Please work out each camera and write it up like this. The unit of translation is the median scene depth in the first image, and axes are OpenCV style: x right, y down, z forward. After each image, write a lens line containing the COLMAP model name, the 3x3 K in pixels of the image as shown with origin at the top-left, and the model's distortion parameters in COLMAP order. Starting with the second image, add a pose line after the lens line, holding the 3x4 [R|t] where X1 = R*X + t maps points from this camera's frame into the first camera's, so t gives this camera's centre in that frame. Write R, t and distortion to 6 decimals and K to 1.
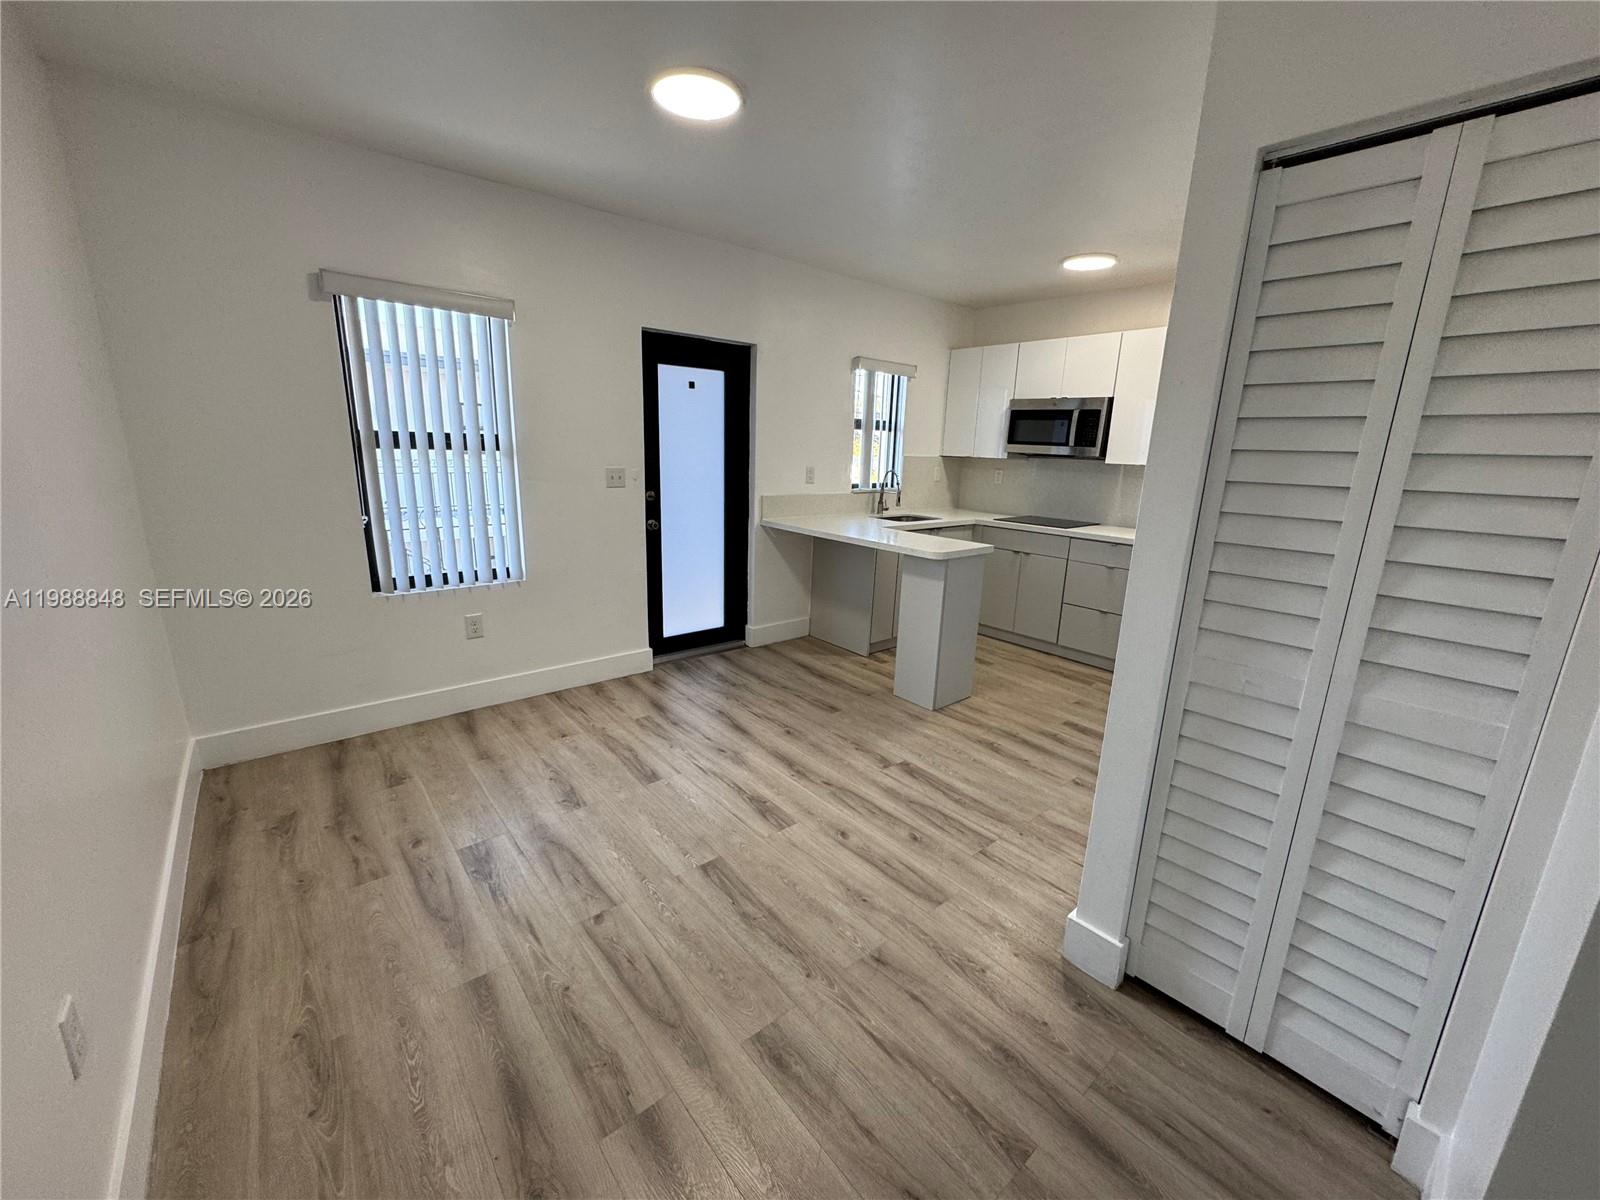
lens RADIAL K [[635.4, 0, 808.3], [0, 635.4, 604.9], [0, 0, 1]] dist [-0.002815, 0.000826]
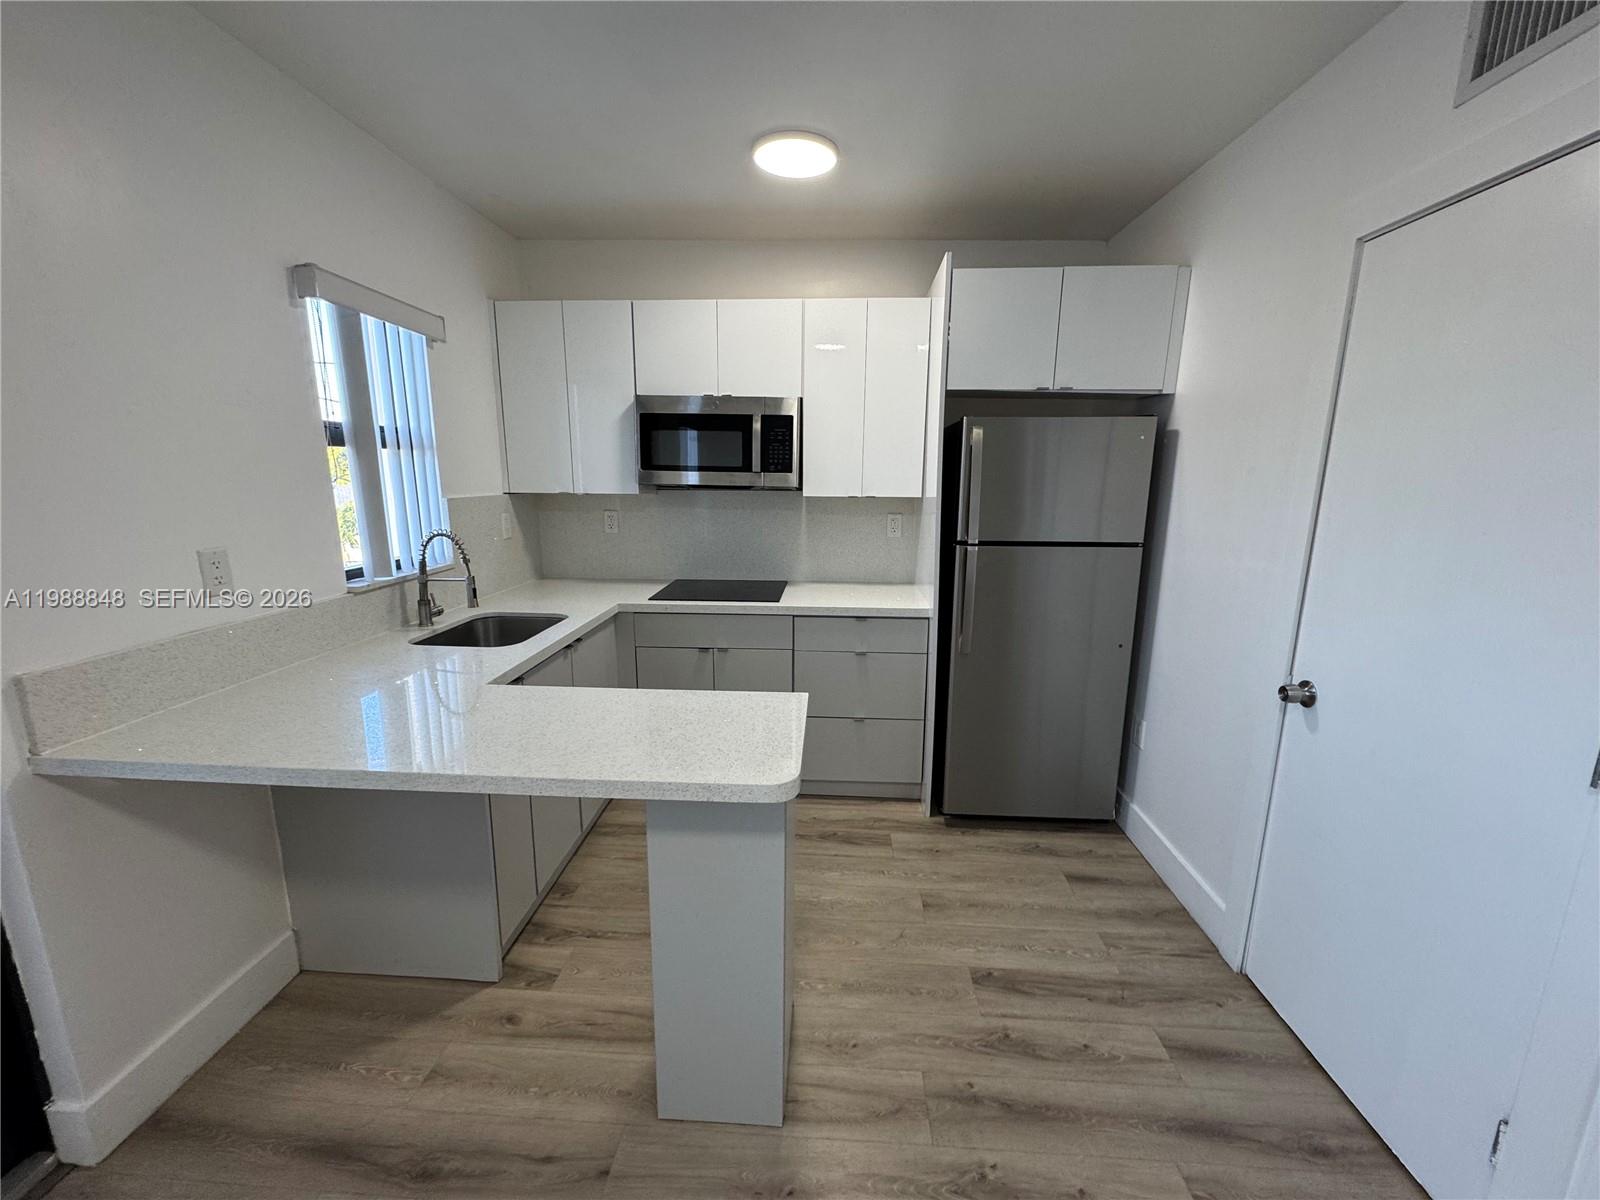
lens RADIAL K [[635.4, 0, 798.1], [0, 635.4, 600.2], [0, 0, 1]] dist [-0.002815, 0.000826]
pose [[0.695859, -0.169050, 0.697999, -0.028979], [0.190099, 0.980592, 0.047976, -0.201613], [-0.692563, 0.099304, 0.714490, 0.727892]]
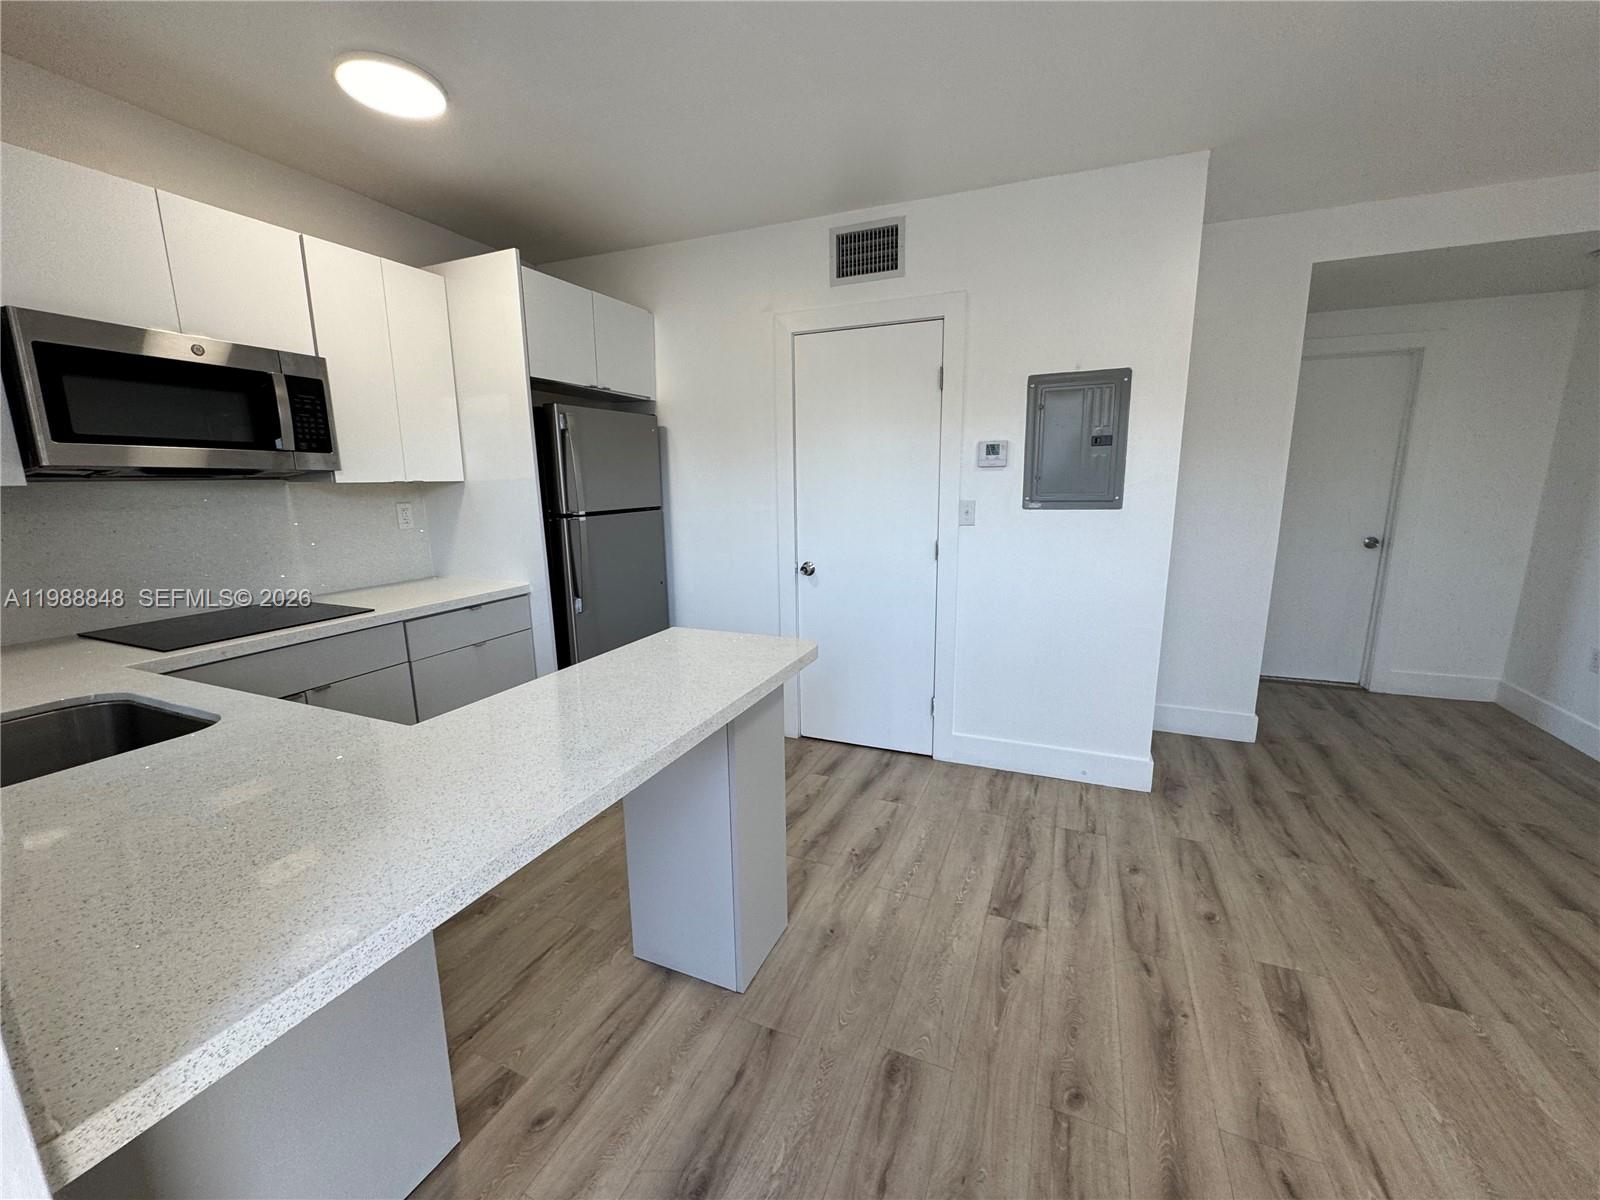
lens RADIAL K [[635.4, 0, 803.4], [0, 635.4, 596.1], [0, 0, 1]] dist [-0.002815, 0.000826]
pose [[-0.436434, -0.191369, 0.879149, -0.263536], [0.220274, 0.924657, 0.310626, -0.290649], [-0.872356, 0.329222, -0.361399, 1.195119]]
